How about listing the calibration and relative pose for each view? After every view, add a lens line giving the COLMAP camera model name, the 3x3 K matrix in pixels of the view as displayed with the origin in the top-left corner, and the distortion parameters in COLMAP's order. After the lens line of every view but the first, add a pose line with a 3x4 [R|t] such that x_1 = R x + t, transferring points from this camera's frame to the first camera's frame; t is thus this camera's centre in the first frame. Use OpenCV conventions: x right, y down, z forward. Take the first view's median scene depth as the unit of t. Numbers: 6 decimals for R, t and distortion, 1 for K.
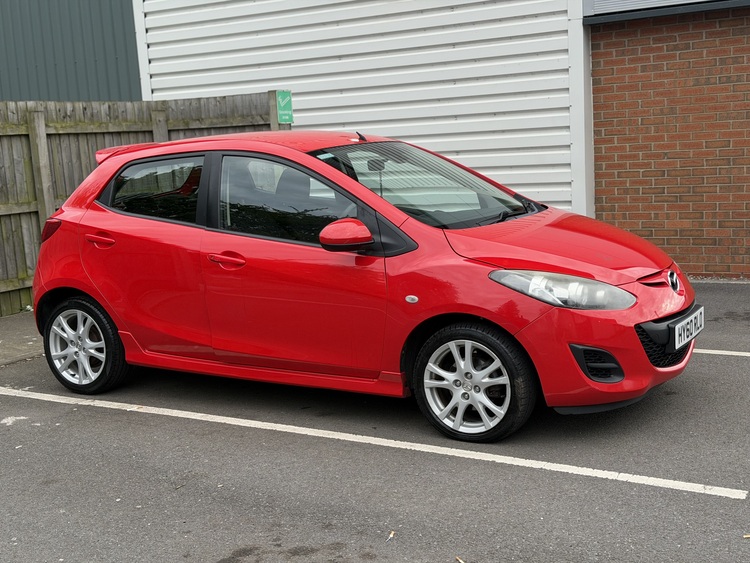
lens RADIAL K [[1039.8, 0, 379.7], [0, 1039.8, 282.7], [0, 0, 1]] dist [0.110740, 0.000000]
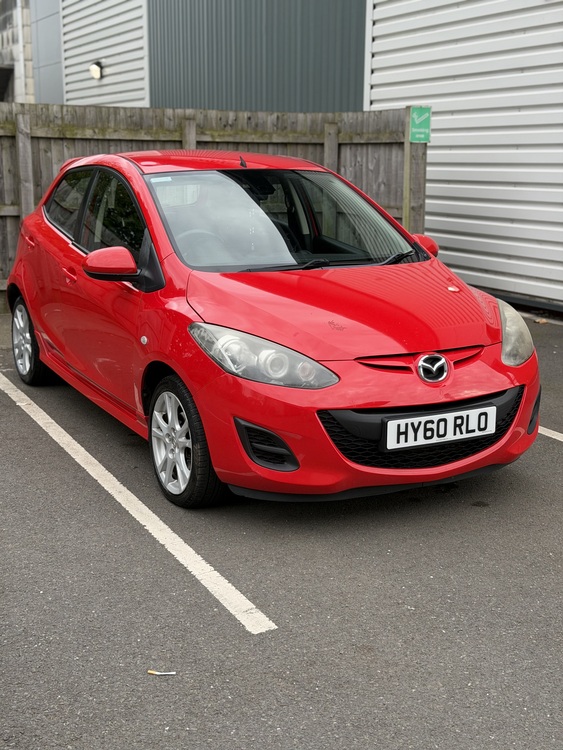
lens RADIAL K [[1039.8, 0, 285.5], [0, 1039.8, 376.6], [0, 0, 1]] dist [0.110740, 0.000000]
pose [[0.851939, 0.169664, -0.495392, 0.307901], [-0.130277, 0.984983, 0.113299, -0.037825], [0.507176, -0.031986, 0.861249, 0.129451]]
